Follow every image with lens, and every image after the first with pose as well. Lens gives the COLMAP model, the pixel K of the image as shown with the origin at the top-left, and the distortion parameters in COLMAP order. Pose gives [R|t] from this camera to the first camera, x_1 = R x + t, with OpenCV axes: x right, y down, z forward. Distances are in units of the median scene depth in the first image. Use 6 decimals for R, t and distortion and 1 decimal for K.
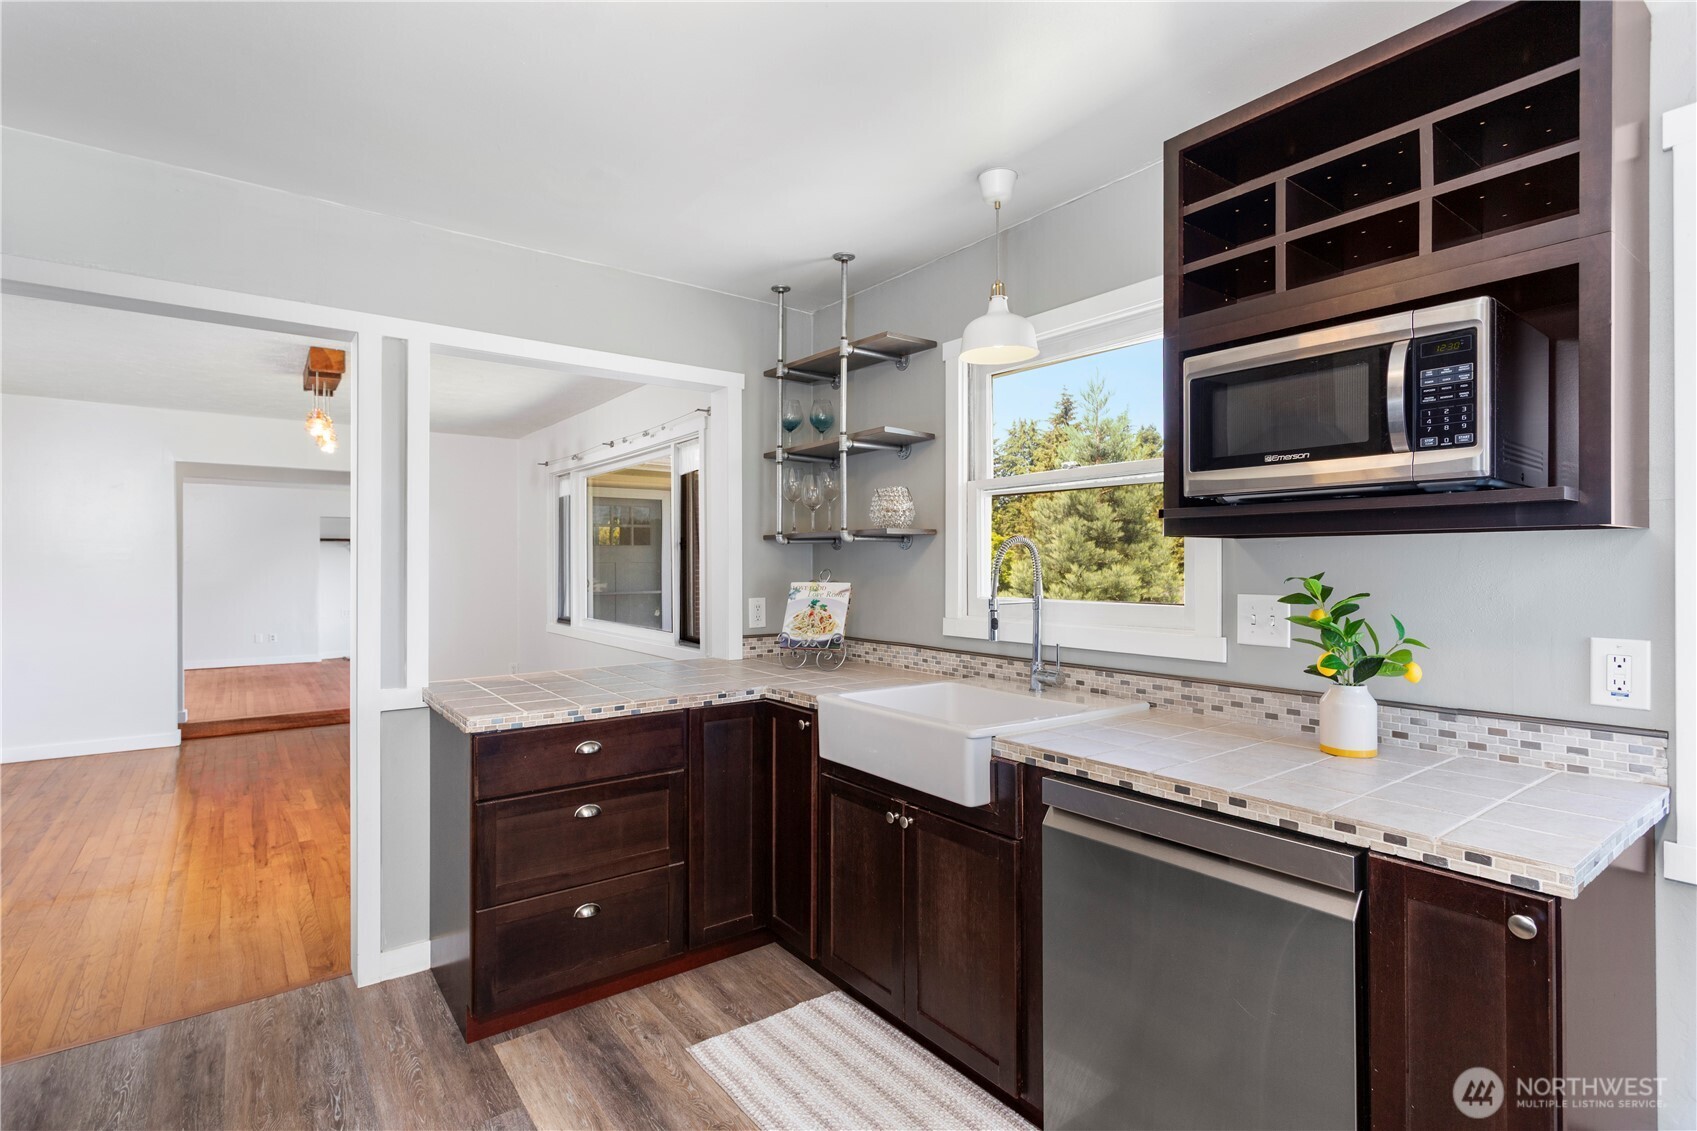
lens RADIAL K [[810.8, 0, 847.1], [0, 810.8, 559.2], [0, 0, 1]] dist [-0.001524, 0.001348]
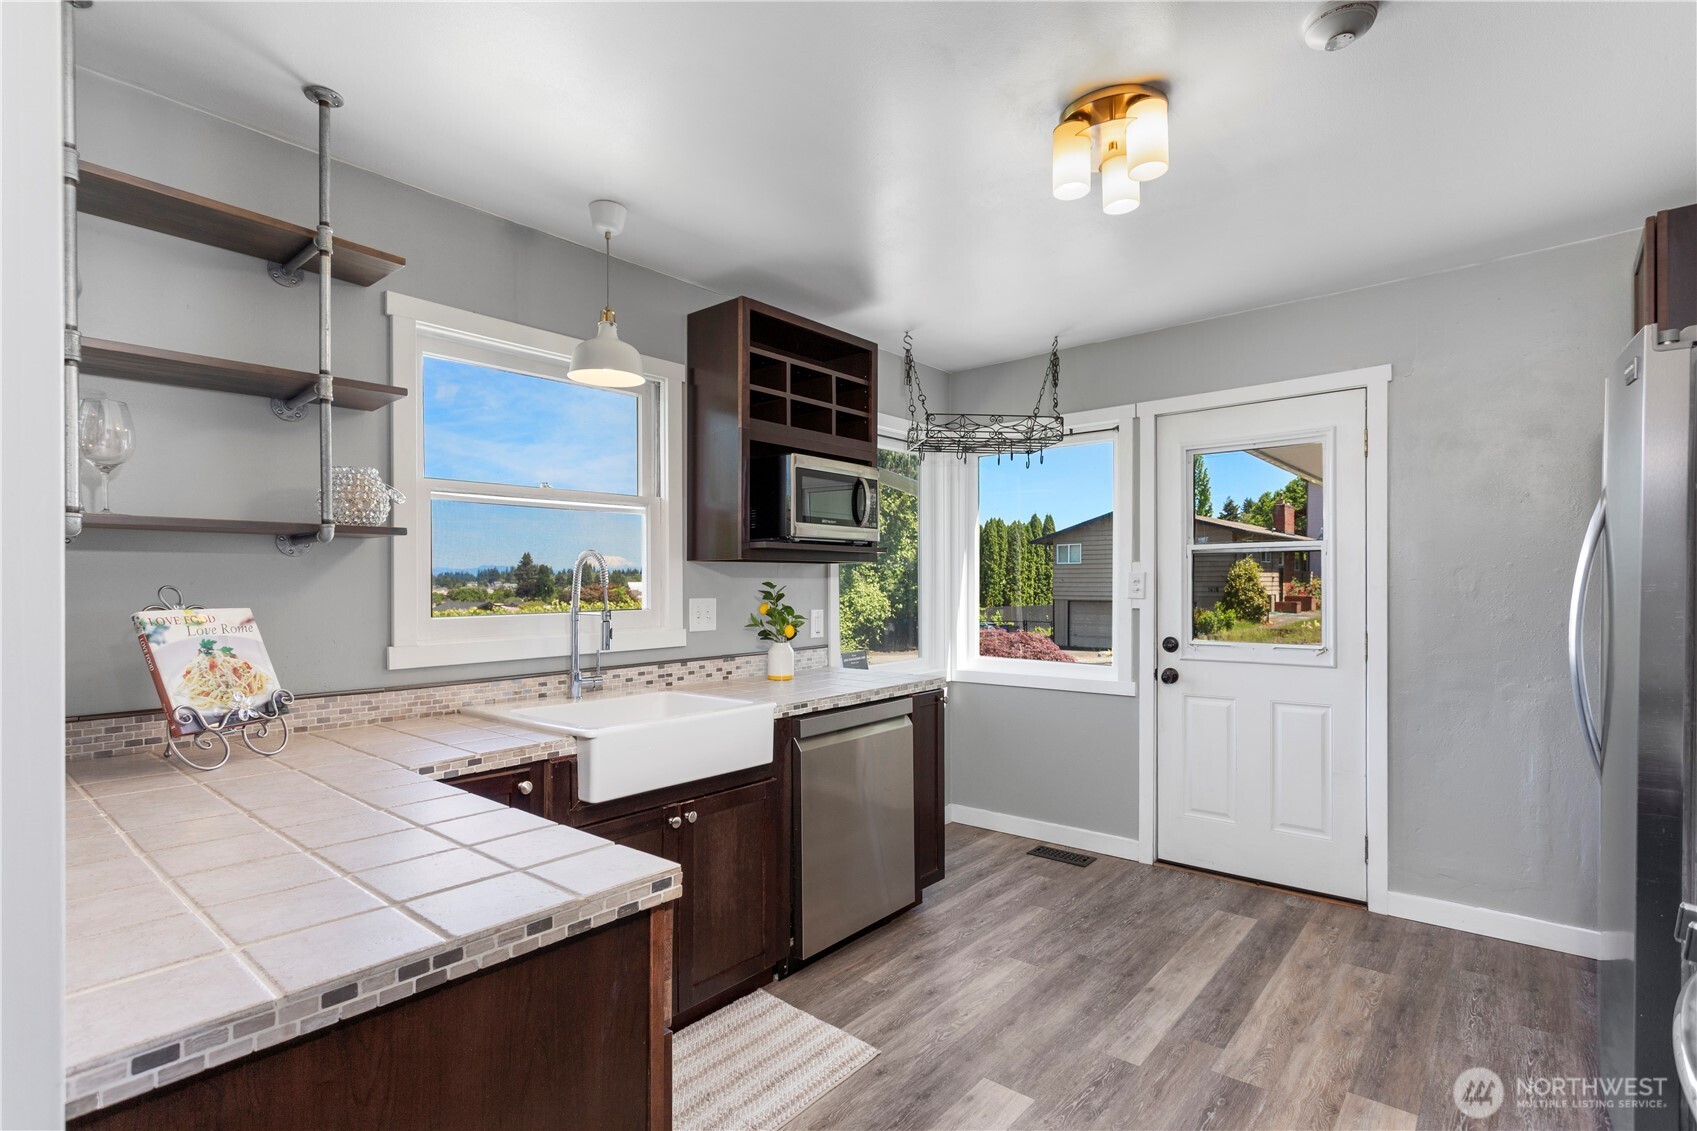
lens RADIAL K [[810.8, 0, 844.5], [0, 810.8, 583.1], [0, 0, 1]] dist [-0.001524, 0.001348]
pose [[-0.211480, 0.002309, 0.977380, -1.029425], [0.001674, 0.999997, -0.002000, 0.018789], [-0.977381, 0.001214, -0.211483, 1.042803]]
